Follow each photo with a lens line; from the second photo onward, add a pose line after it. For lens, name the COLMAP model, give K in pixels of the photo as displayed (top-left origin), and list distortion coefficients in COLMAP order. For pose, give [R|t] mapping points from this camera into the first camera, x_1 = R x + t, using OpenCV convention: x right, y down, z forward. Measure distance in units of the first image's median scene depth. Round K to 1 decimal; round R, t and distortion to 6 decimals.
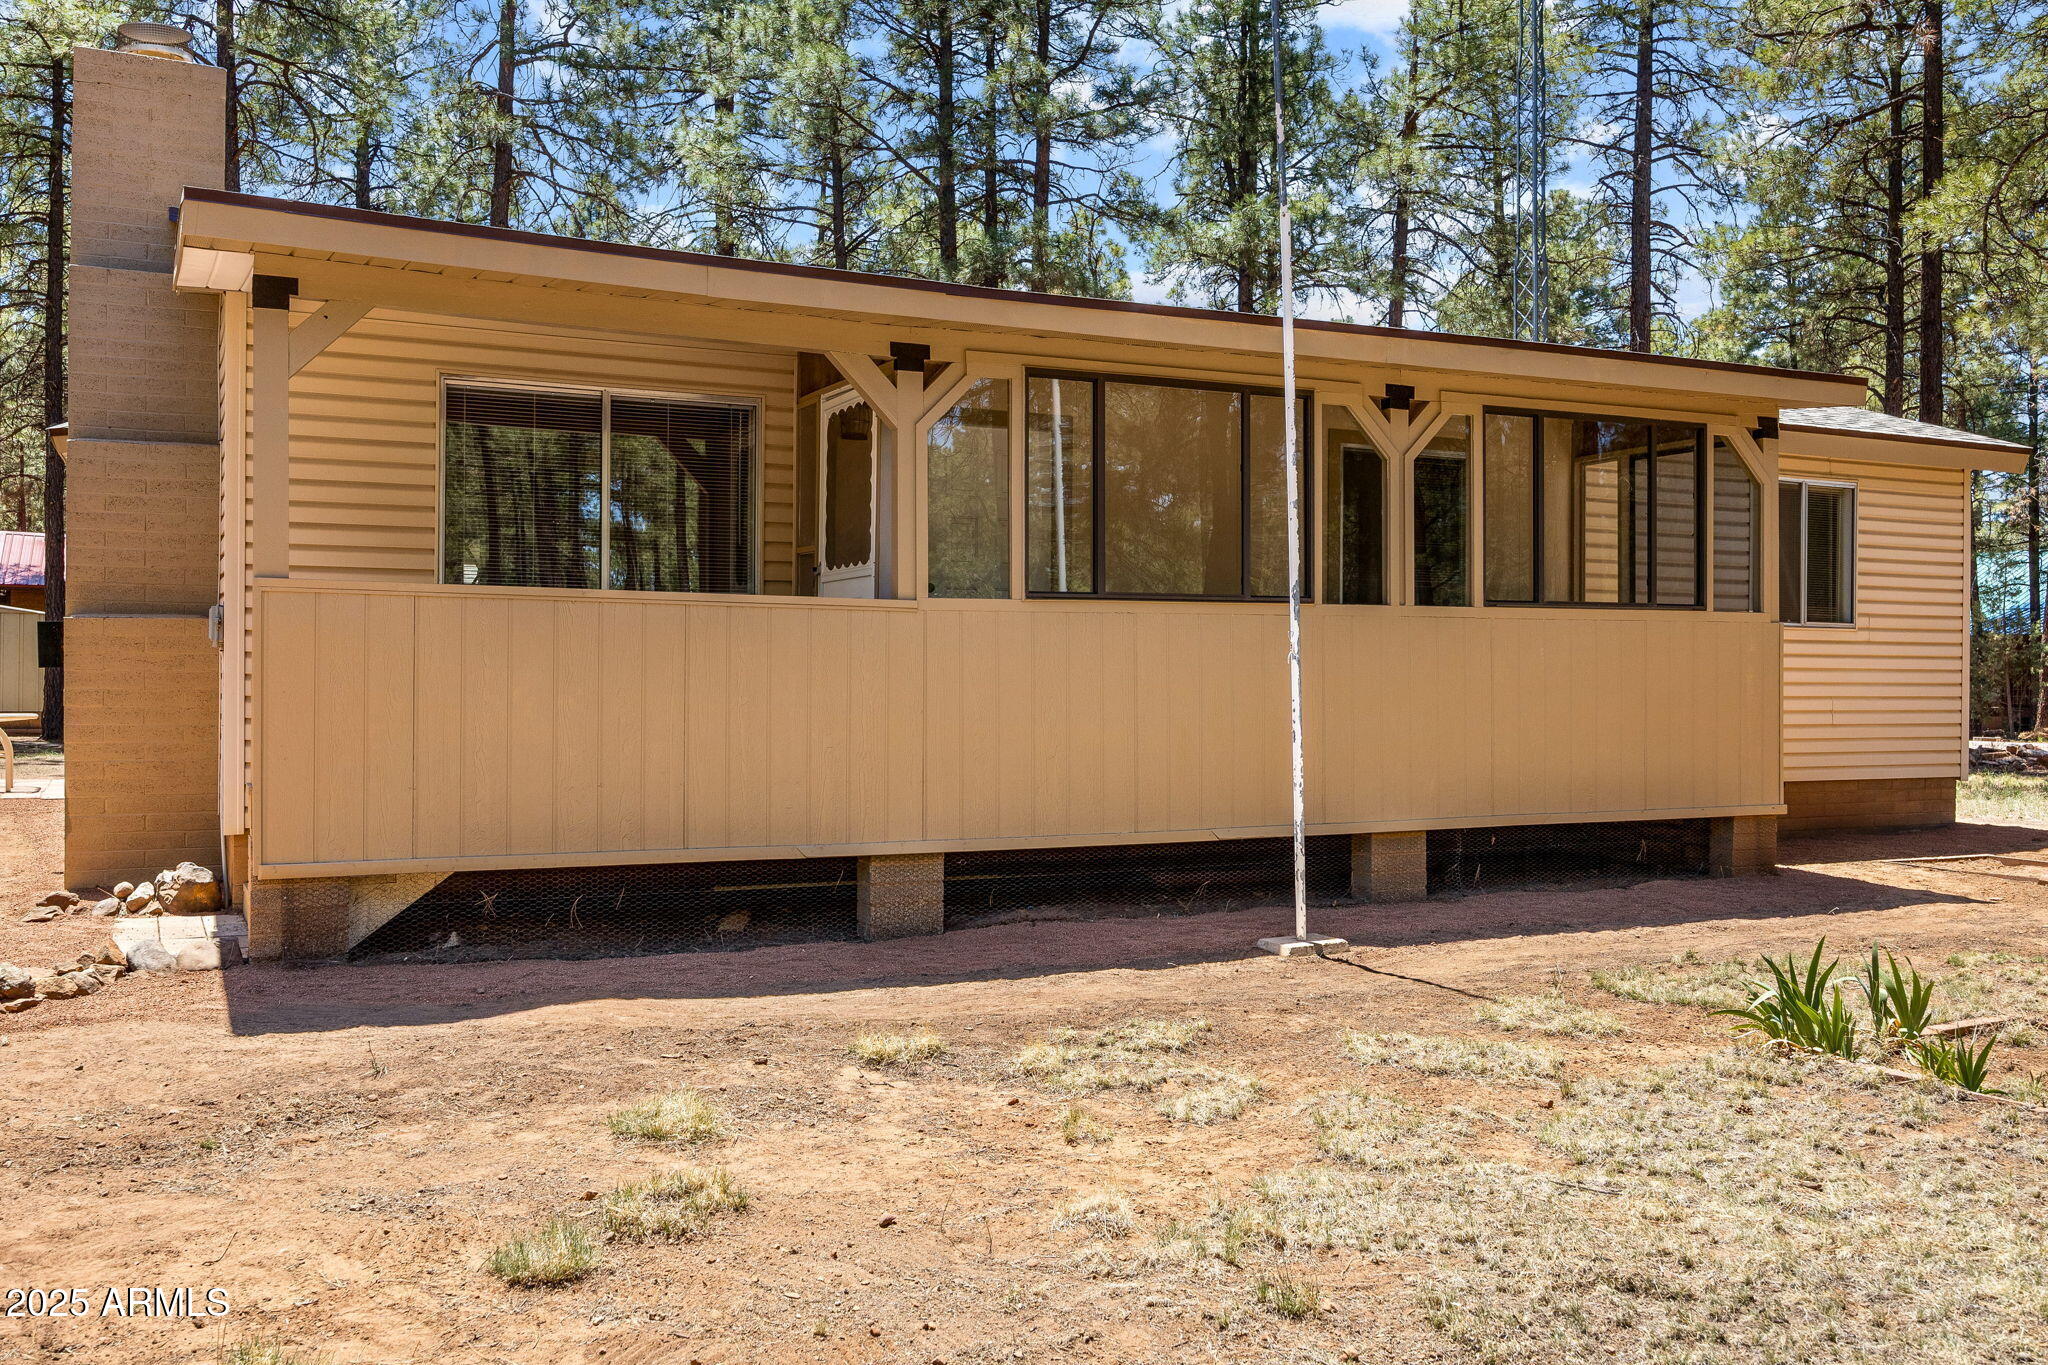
lens RADIAL K [[1169.1, 0, 1023.7], [0, 1169.1, 691.1], [0, 0, 1]] dist [0.008354, 0.001043]
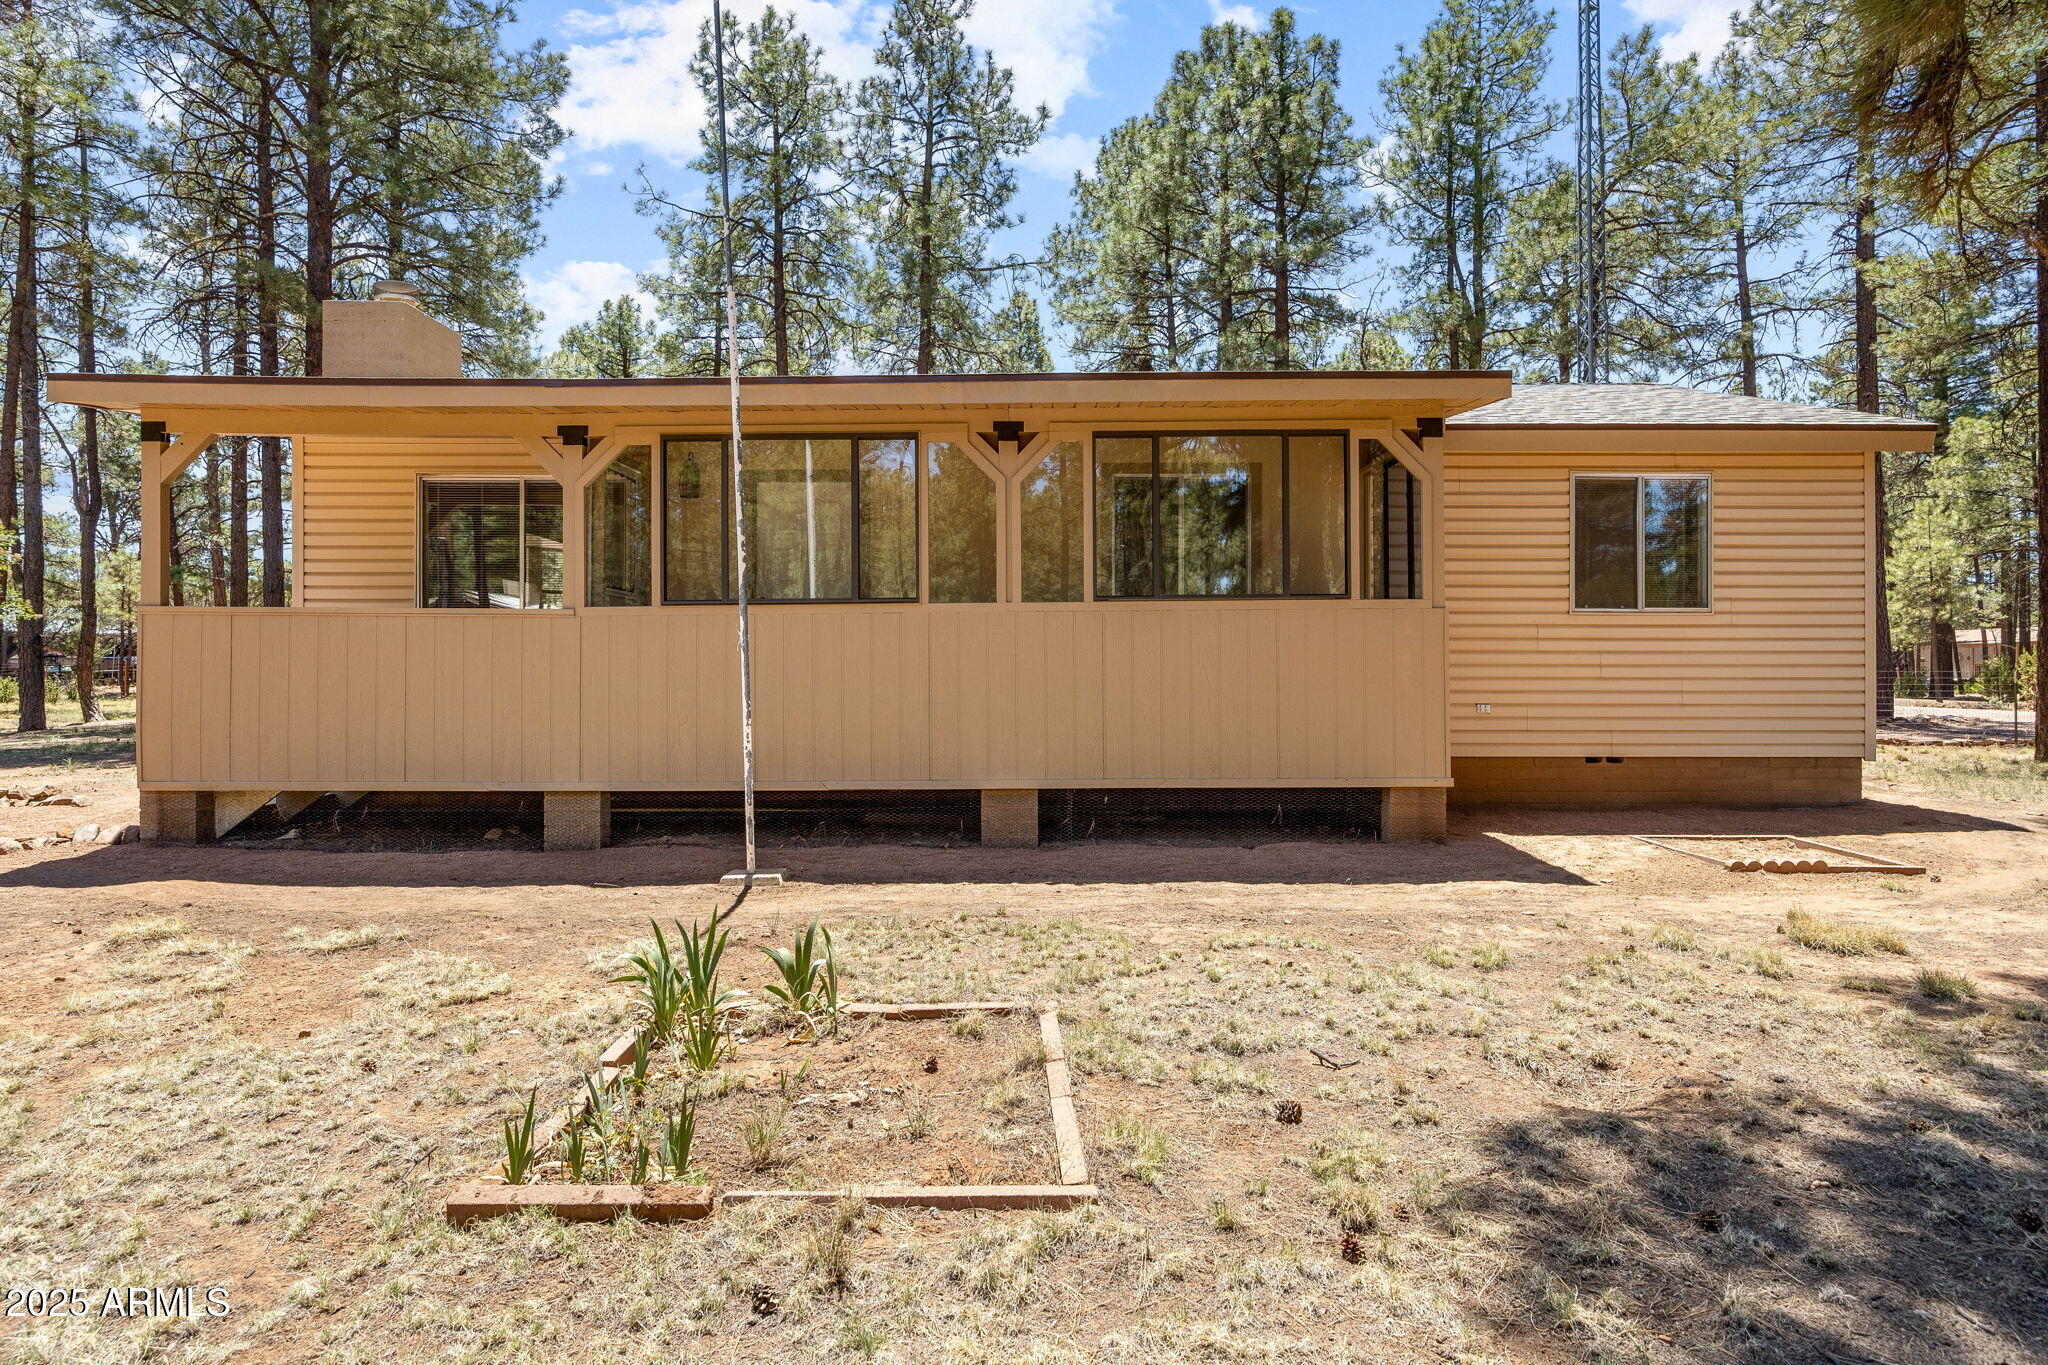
lens RADIAL K [[828.4, 0, 1026.0], [0, 828.4, 687.0], [0, 0, 1]] dist [-0.000867, 0.000678]
pose [[0.952192, 0.003276, -0.305482, 0.585527], [0.002333, 0.999835, 0.017994, -0.002045], [0.305491, -0.017846, 0.952028, 0.181183]]
